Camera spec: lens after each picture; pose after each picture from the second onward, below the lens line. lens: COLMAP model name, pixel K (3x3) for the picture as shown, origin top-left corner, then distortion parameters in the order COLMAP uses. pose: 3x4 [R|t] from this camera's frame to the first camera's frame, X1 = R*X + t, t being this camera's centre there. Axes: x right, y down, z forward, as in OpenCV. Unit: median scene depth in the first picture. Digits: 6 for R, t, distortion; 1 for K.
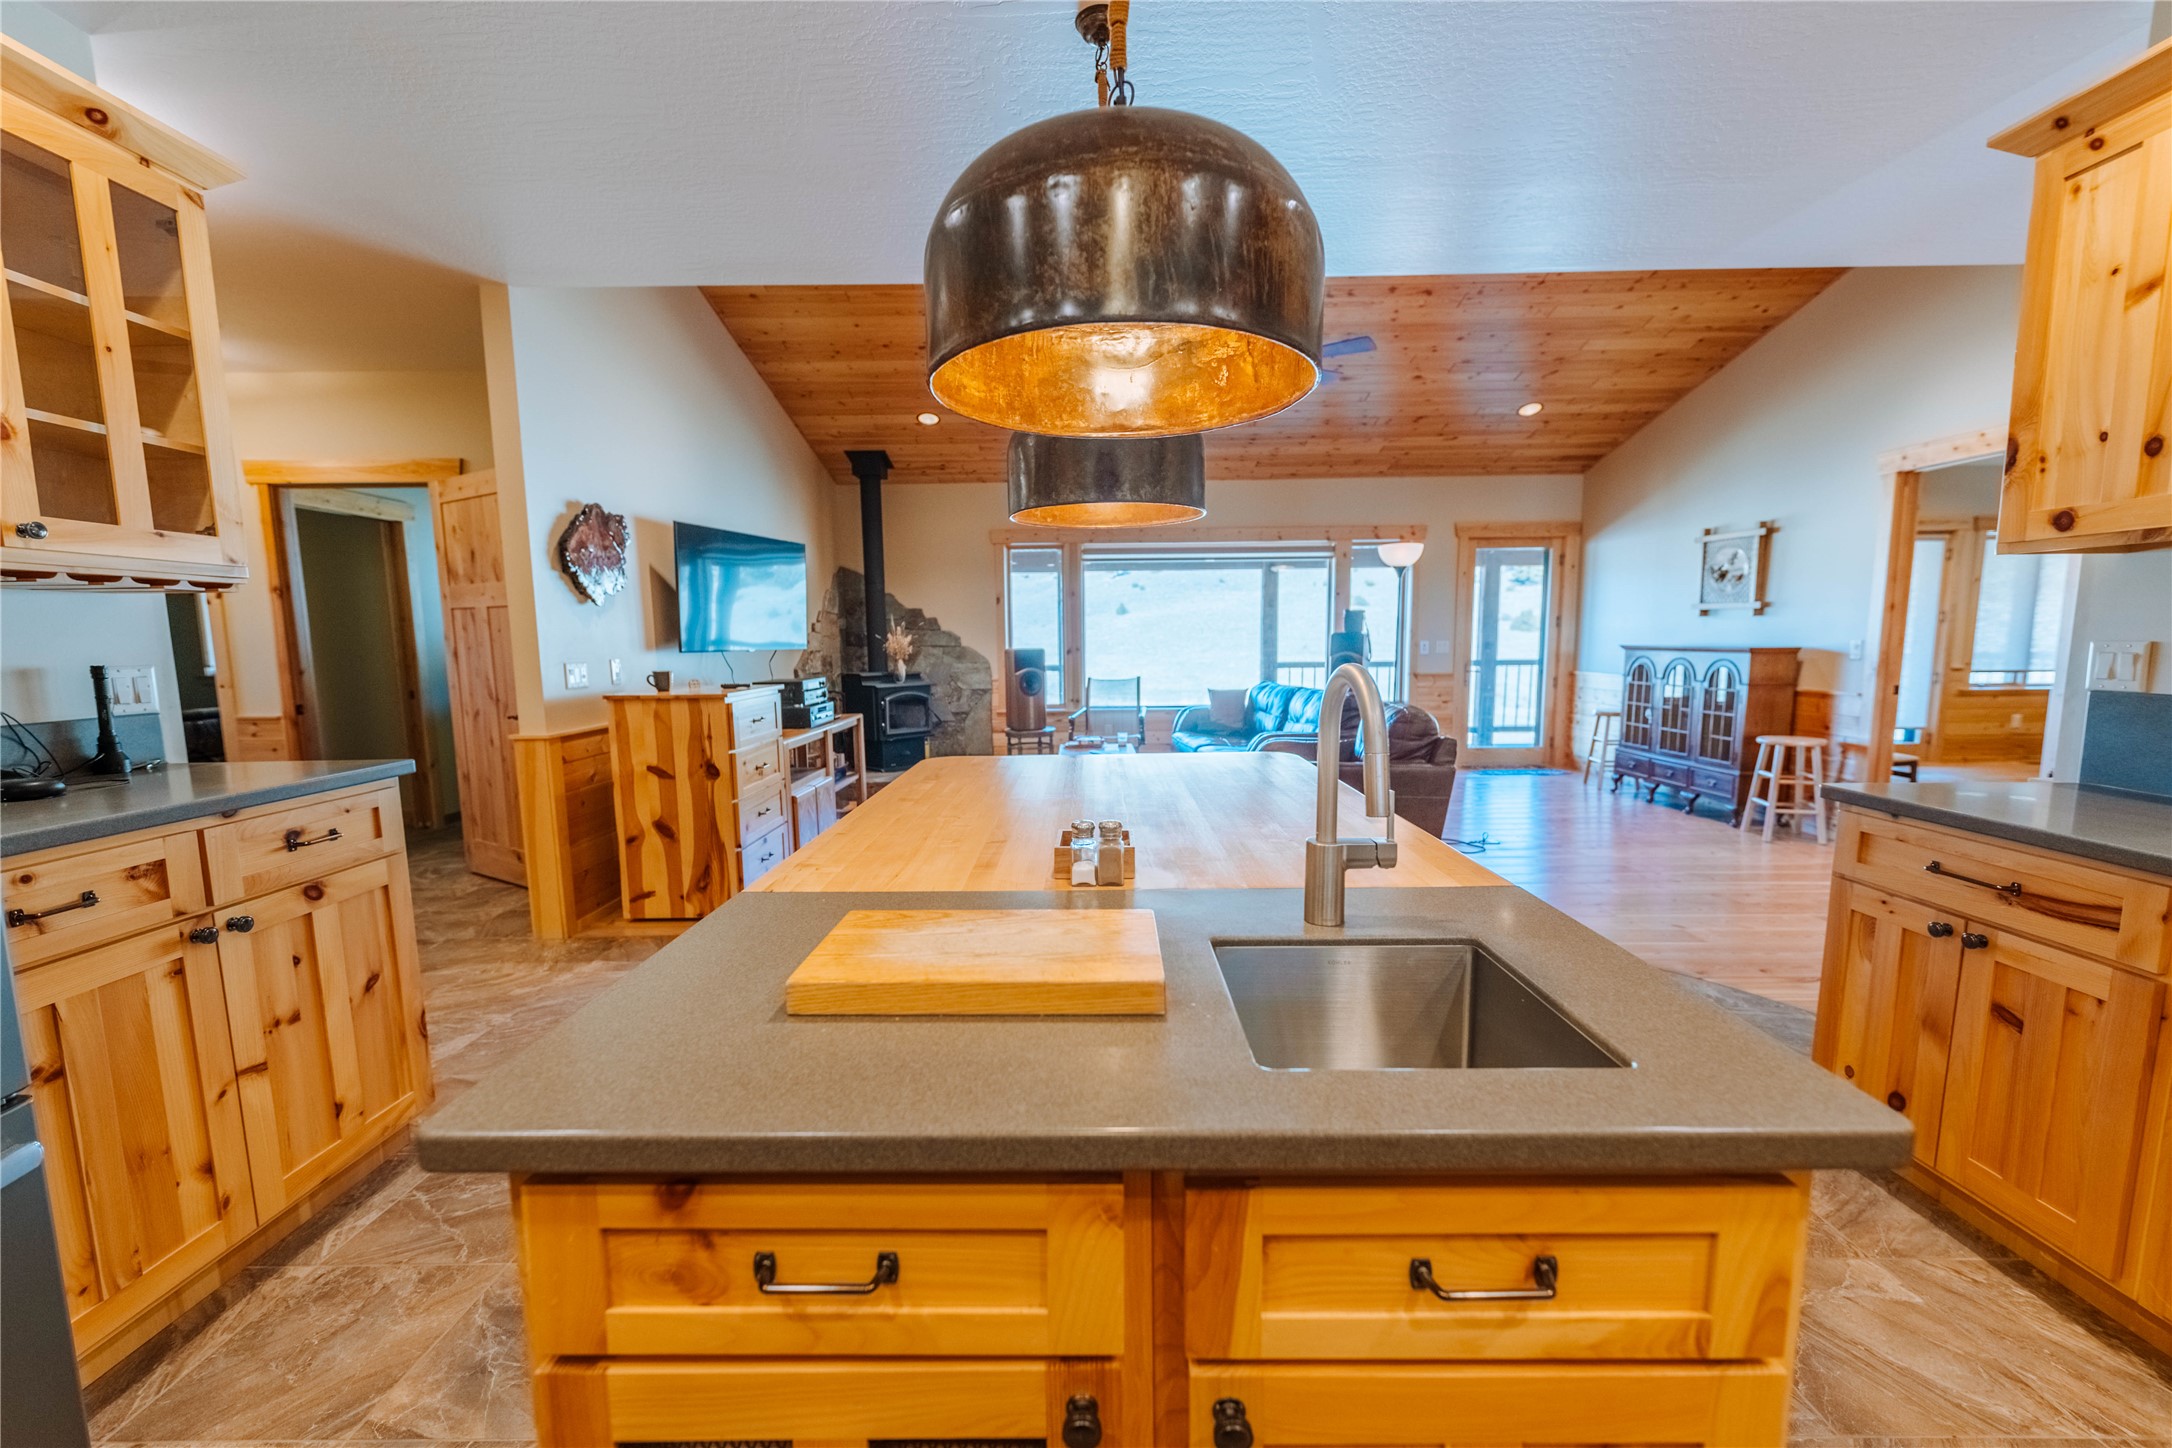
lens RADIAL K [[874.1, 0, 1085.6], [0, 874.1, 742.6], [0, 0, 1]] dist [0.010824, -0.003361]
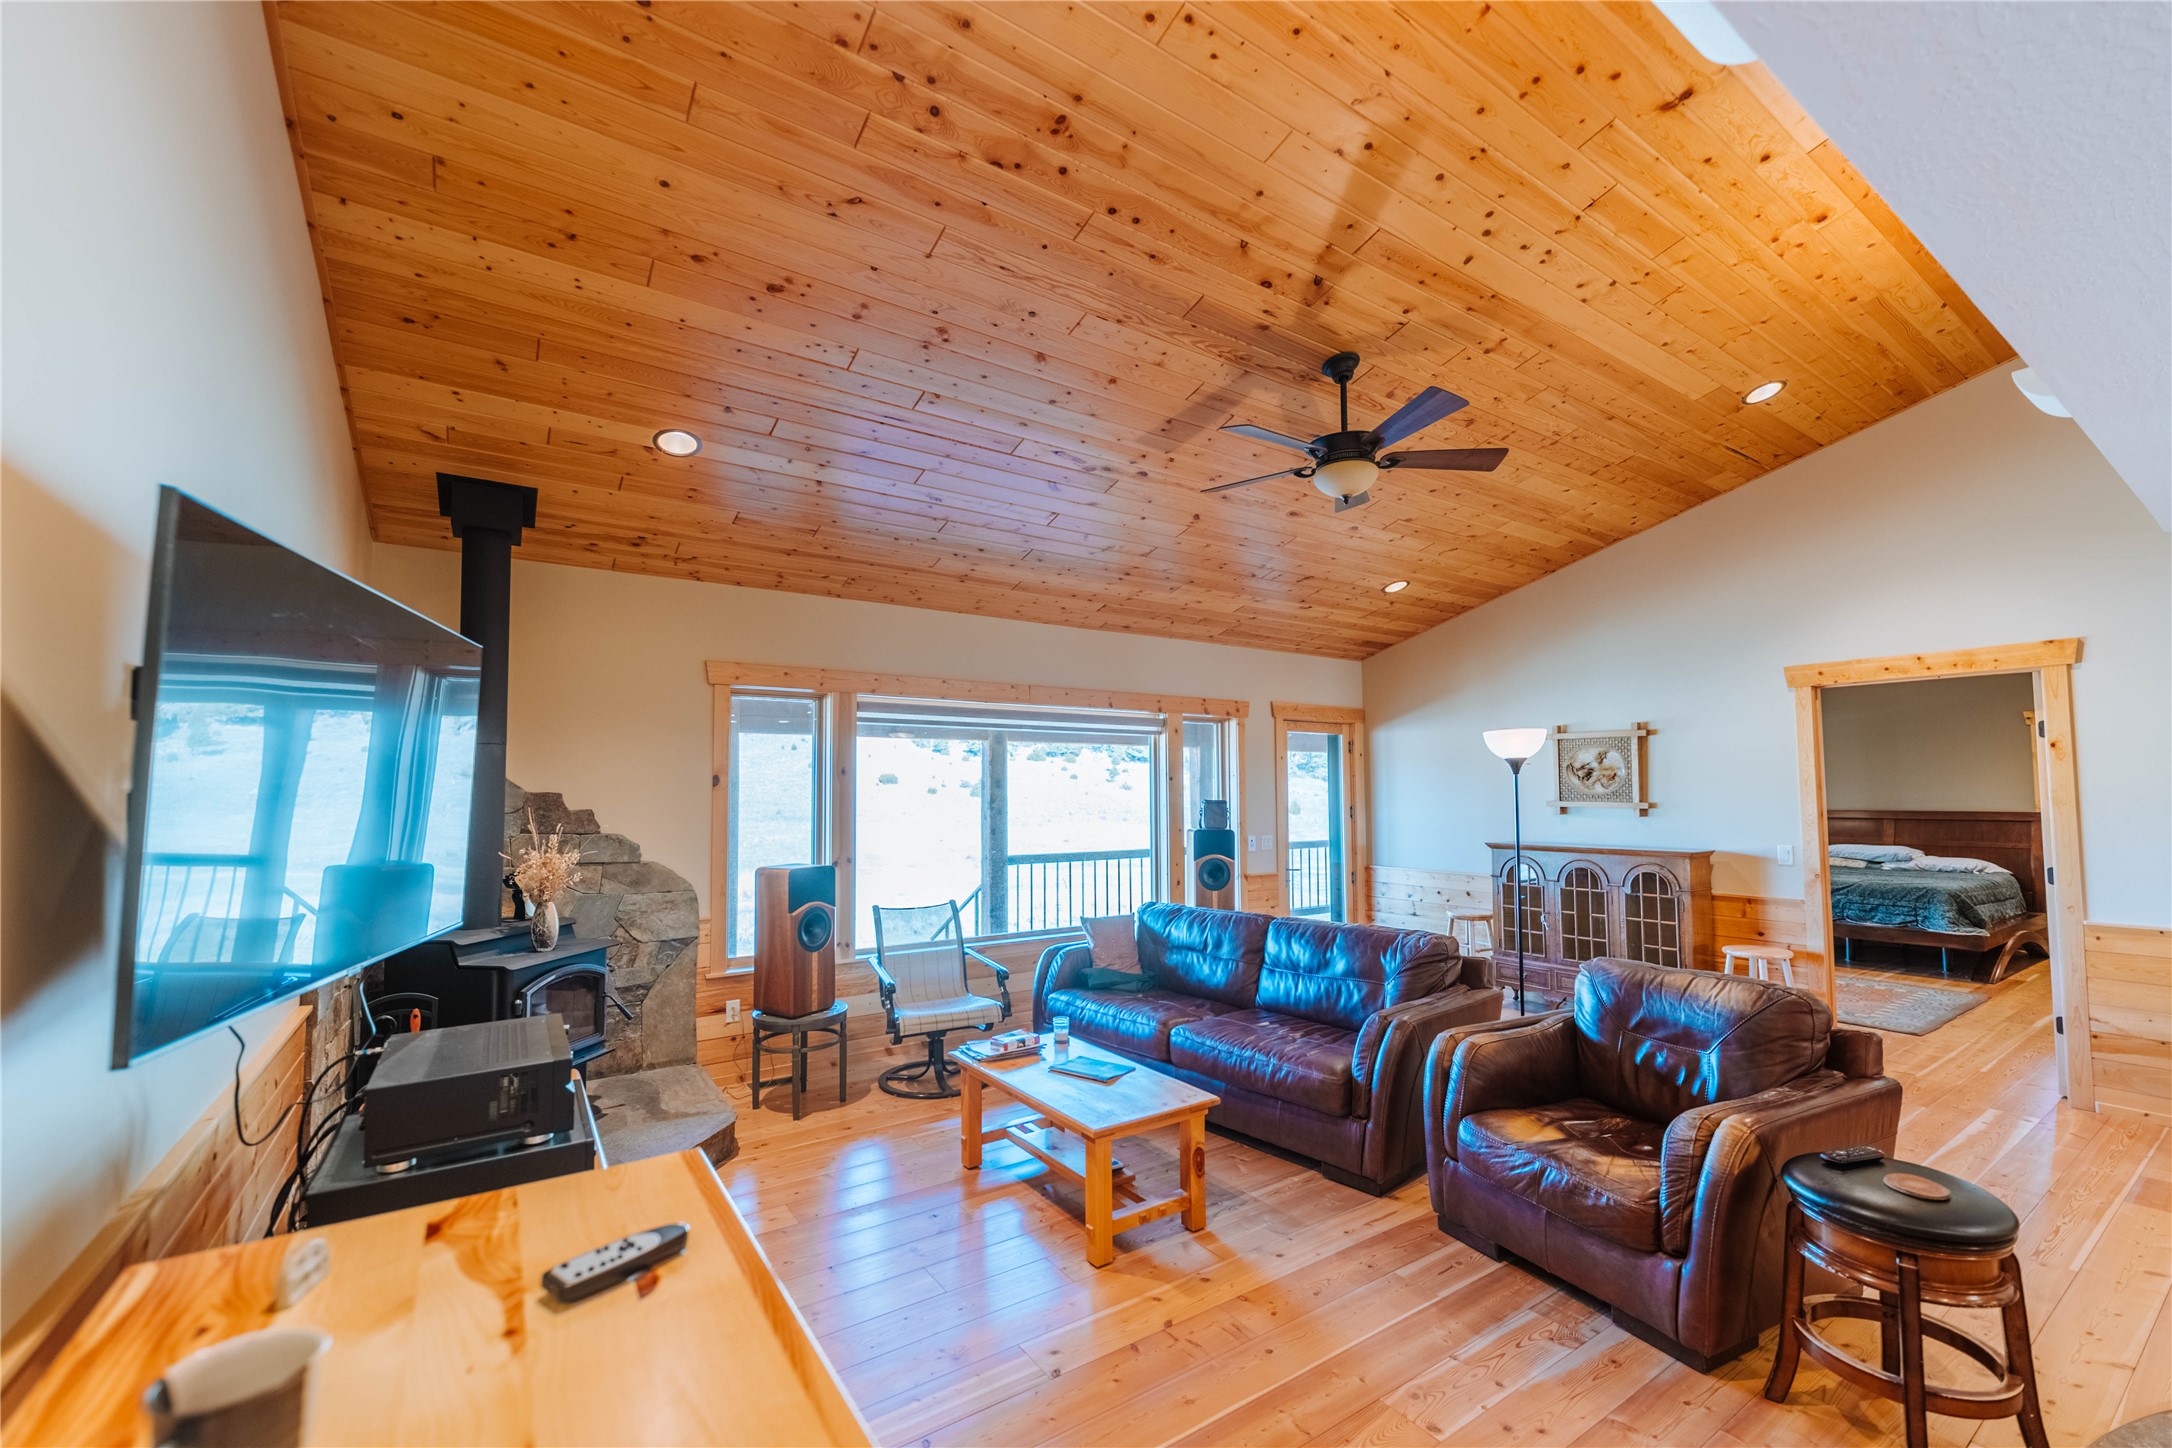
lens RADIAL K [[874.1, 0, 1085.1], [0, 874.1, 751.9], [0, 0, 1]] dist [0.010824, -0.003361]
pose [[0.826987, 0.033904, 0.561198, -0.269365], [0.065023, 0.985714, -0.155368, -0.090701], [-0.558449, 0.164978, 0.812968, 0.472320]]
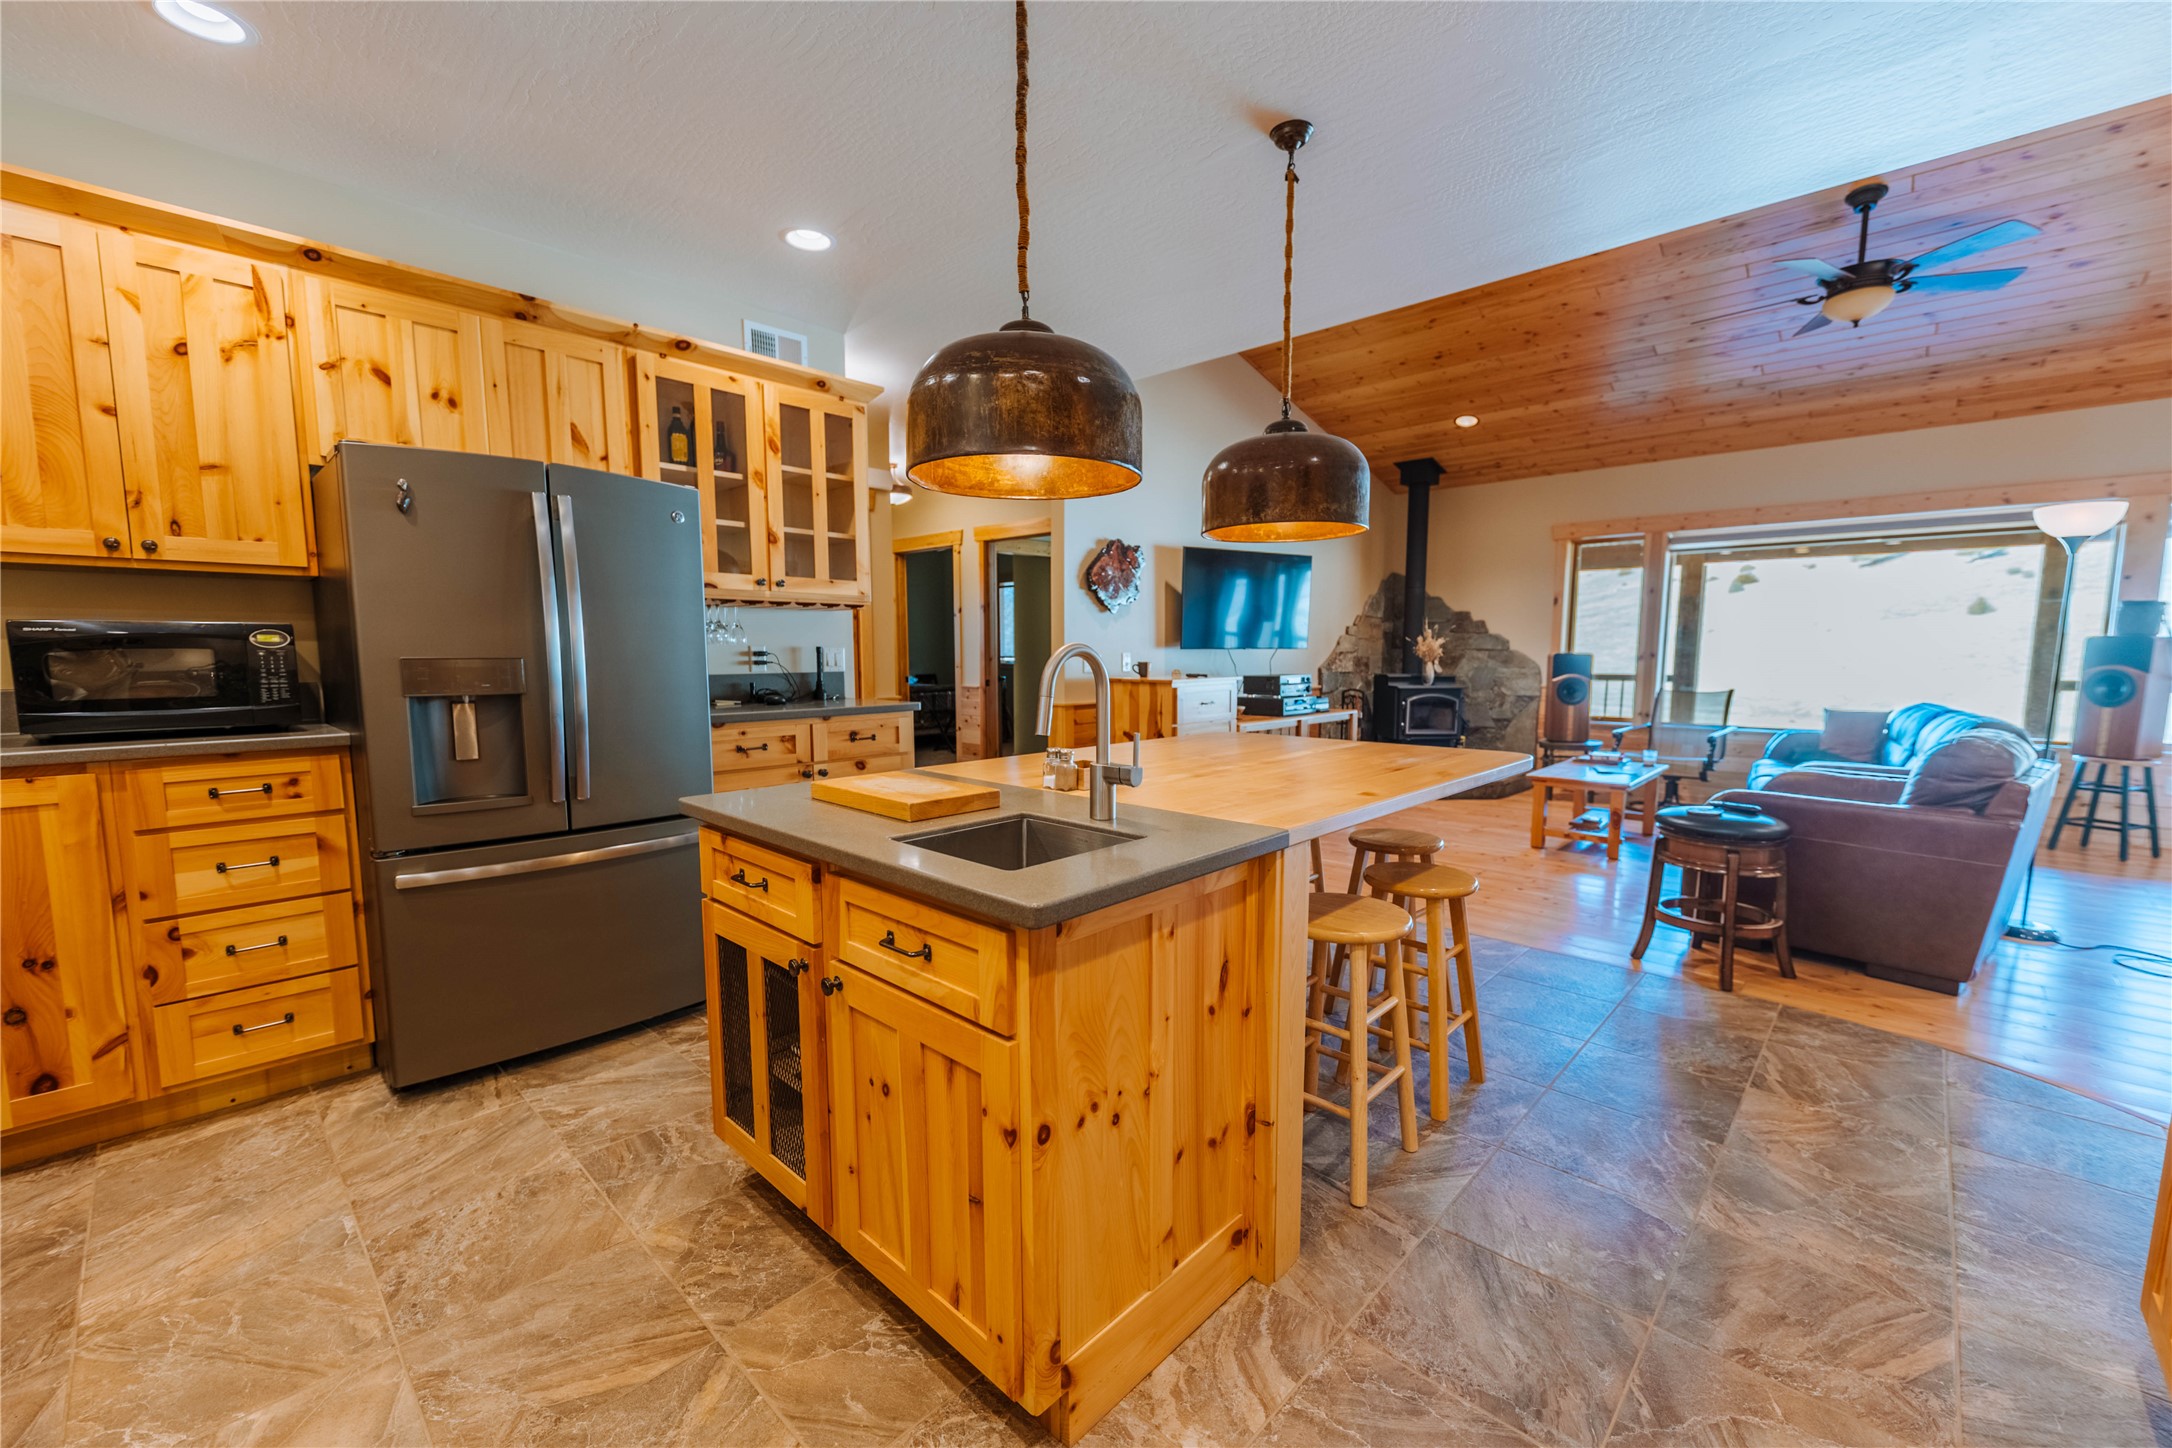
lens RADIAL K [[874.1, 0, 1076.6], [0, 874.1, 745.1], [0, 0, 1]] dist [0.010824, -0.003361]
pose [[0.725526, 0.087969, -0.682549, 0.214815], [-0.090473, 0.995381, 0.032118, 0.006451], [0.682222, 0.038449, 0.730133, -0.020201]]
